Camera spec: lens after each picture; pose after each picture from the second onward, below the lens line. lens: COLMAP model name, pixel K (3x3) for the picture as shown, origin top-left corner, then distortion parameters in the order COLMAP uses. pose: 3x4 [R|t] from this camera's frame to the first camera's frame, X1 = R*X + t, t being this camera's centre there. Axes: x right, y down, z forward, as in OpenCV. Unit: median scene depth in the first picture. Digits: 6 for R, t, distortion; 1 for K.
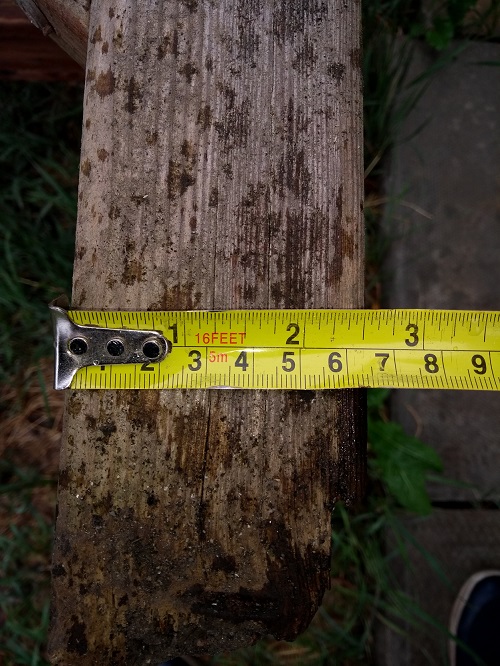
lens RADIAL K [[541.8, 0, 250.0], [0, 541.8, 333.0], [0, 0, 1]] dist [0.072319, -0.140626]
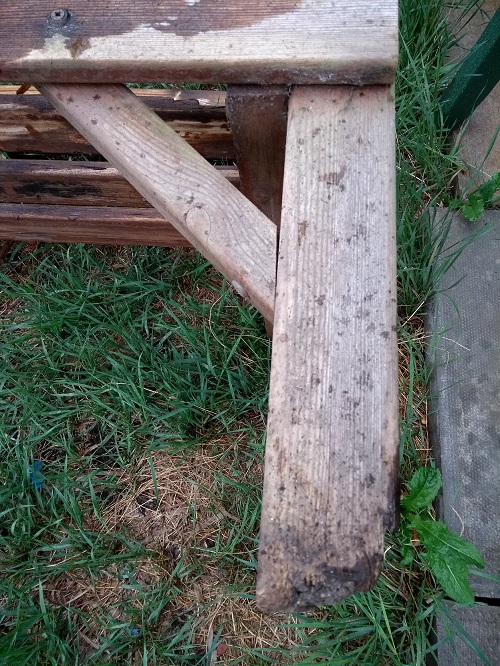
lens RADIAL K [[526.5, 0, 243.9], [0, 526.5, 330.5], [0, 0, 1]] dist [0.089635, -0.130948]
pose [[0.992728, 0.024749, -0.117811, -0.171290], [-0.046039, 0.982296, -0.181593, -0.067562], [0.111231, 0.185696, 0.976291, -1.259856]]
